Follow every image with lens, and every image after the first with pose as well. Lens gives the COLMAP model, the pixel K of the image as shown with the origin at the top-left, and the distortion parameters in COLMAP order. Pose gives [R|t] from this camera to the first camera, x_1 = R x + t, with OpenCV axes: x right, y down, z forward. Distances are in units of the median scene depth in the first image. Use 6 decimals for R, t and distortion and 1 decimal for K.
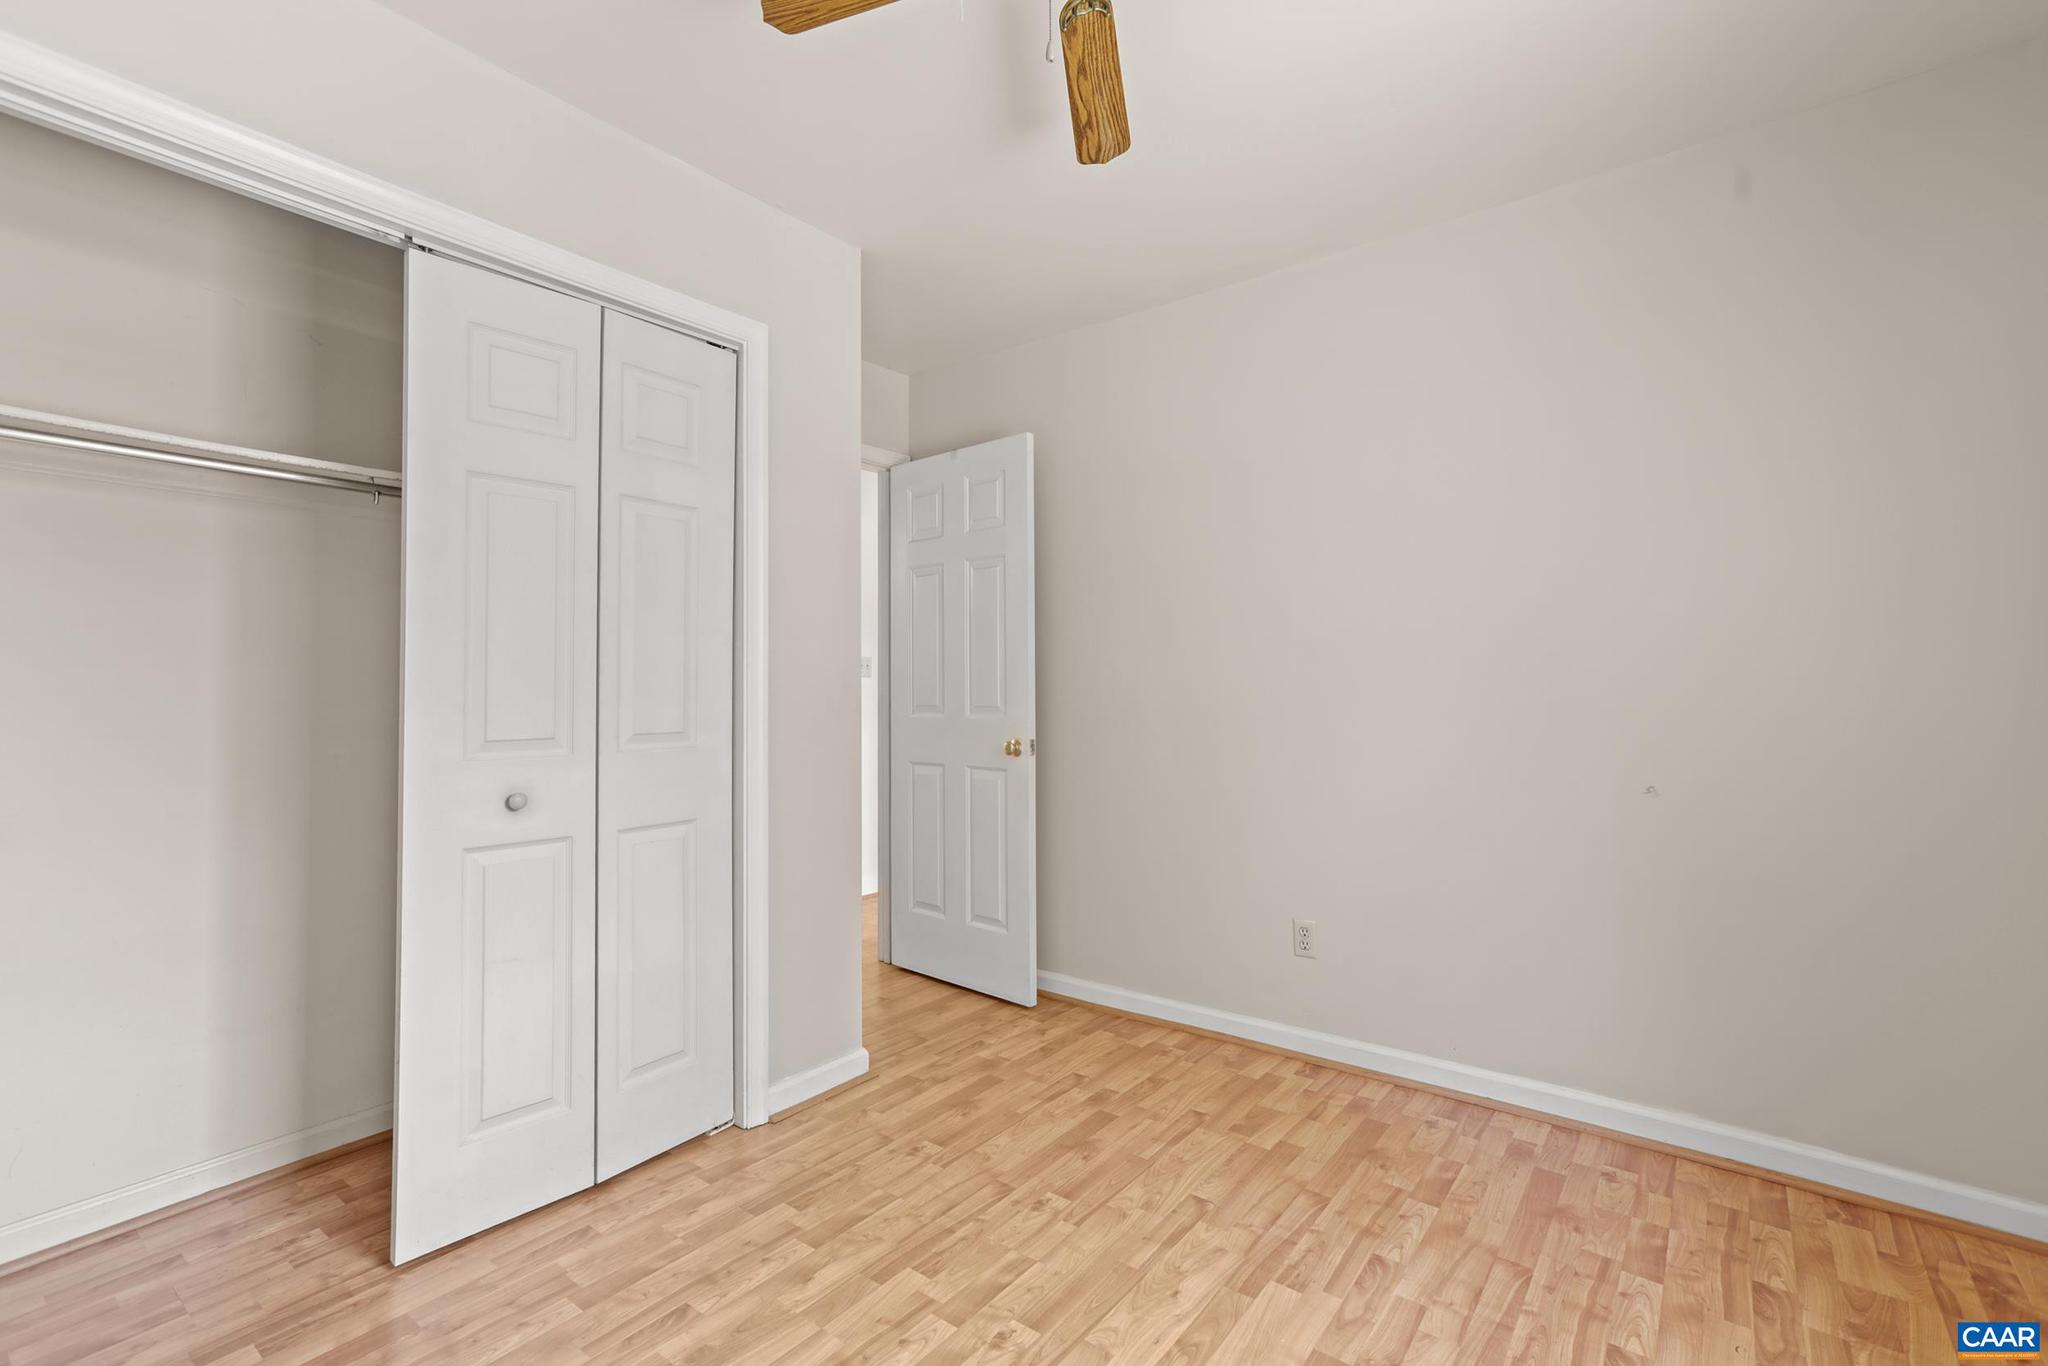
lens RADIAL K [[864.8, 0, 1020.6], [0, 864.8, 686.1], [0, 0, 1]] dist [0.003684, 0.000221]
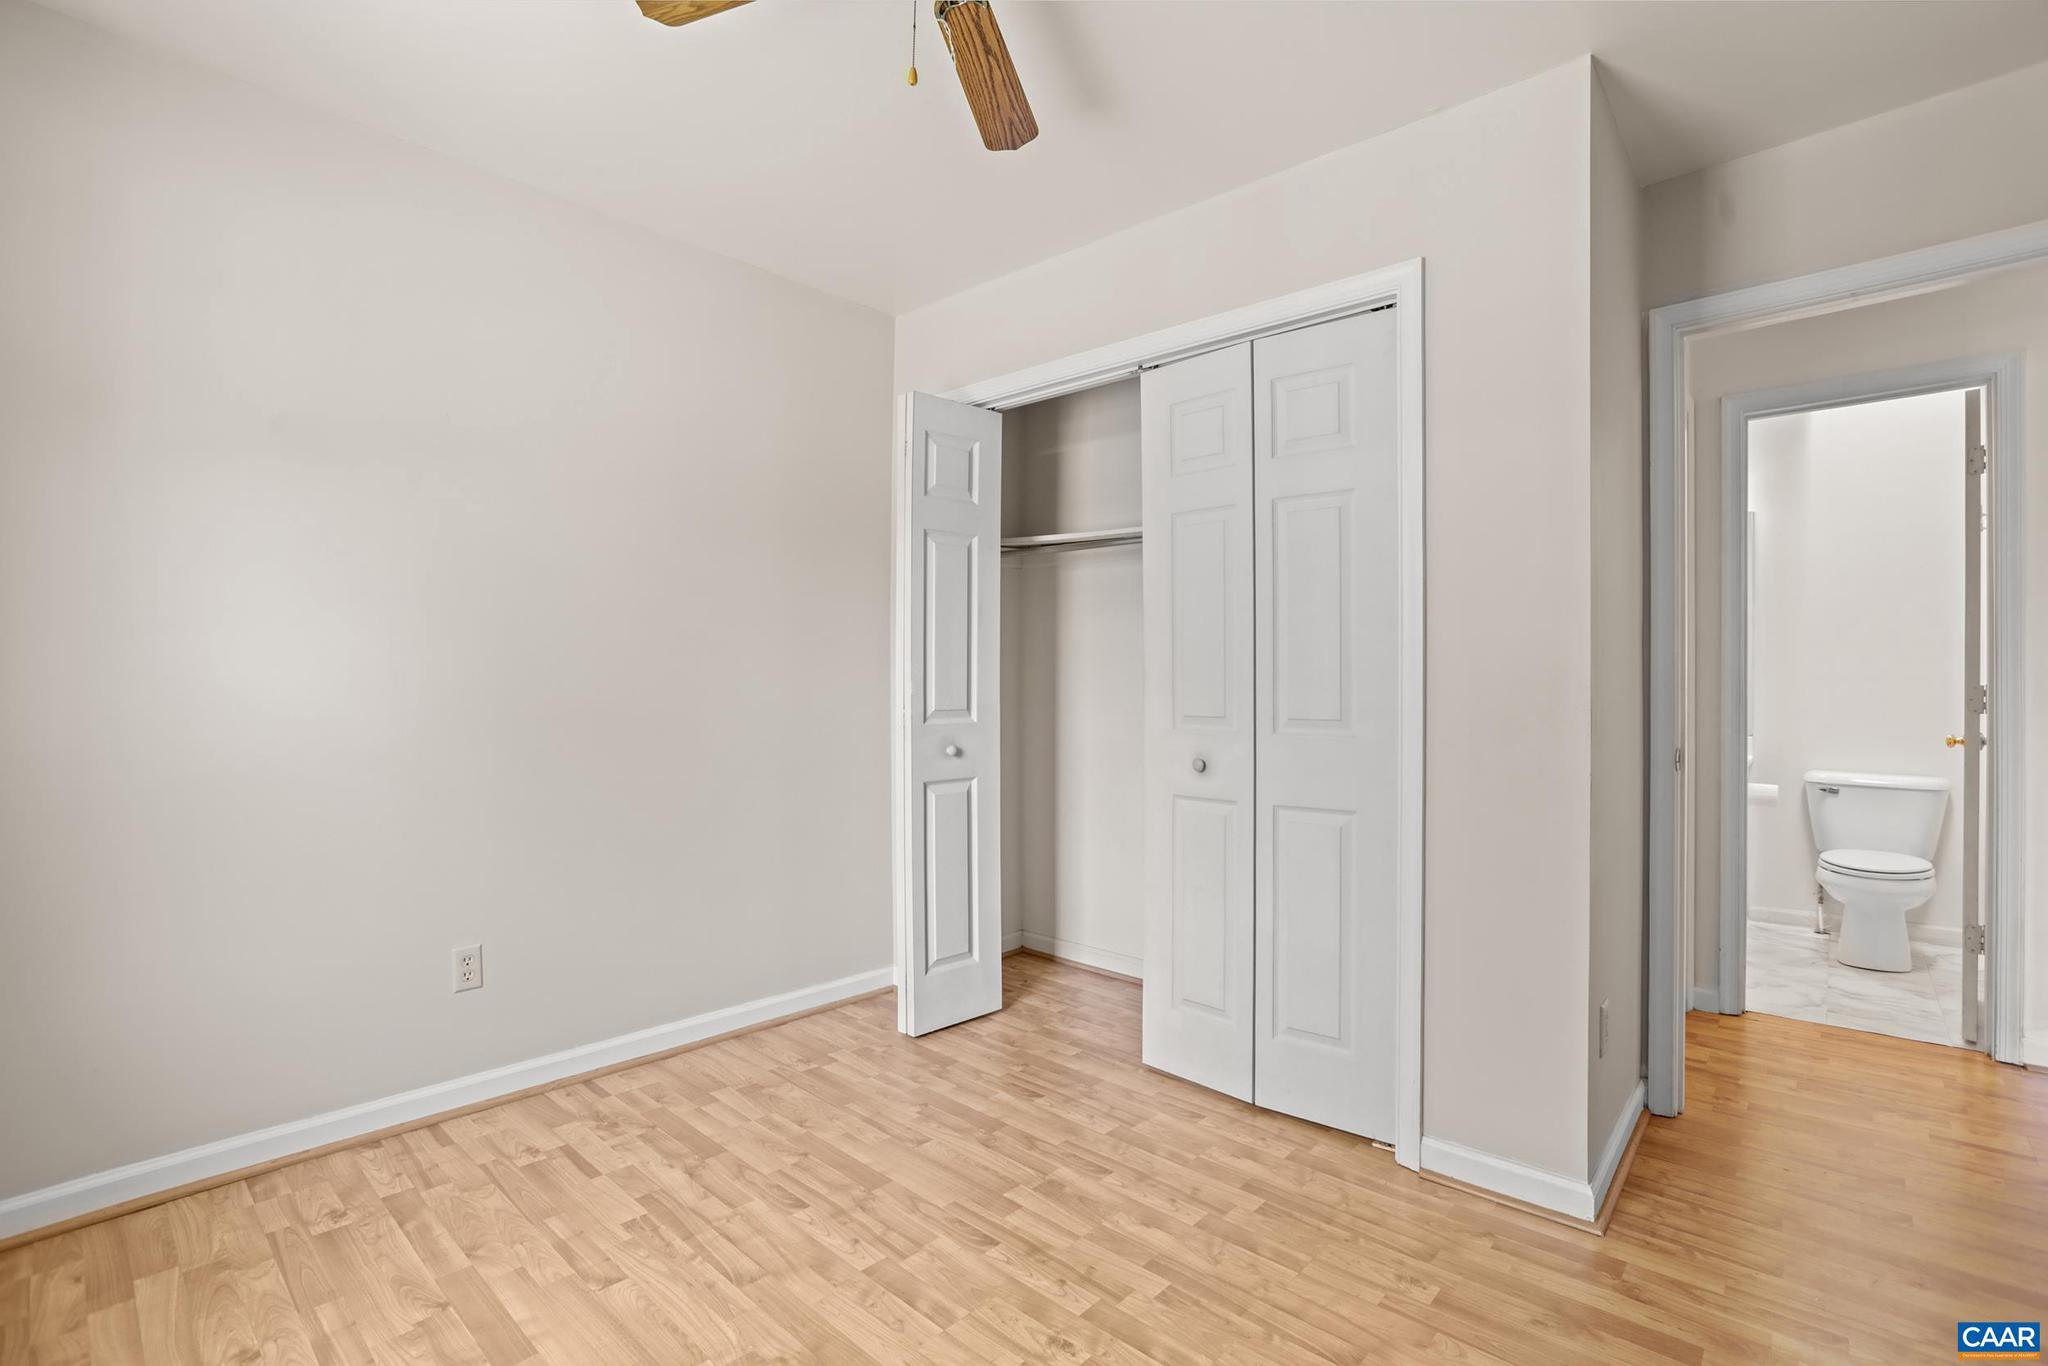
lens RADIAL K [[932.6, 0, 1024.0], [0, 932.6, 683.0], [0, 0, 1]] dist [-0.063223, 0.023950]
pose [[-0.051939, 0.011671, -0.998582, 0.776139], [0.006429, 0.999915, 0.011353, -0.004392], [0.998630, -0.005830, -0.052009, 0.791330]]
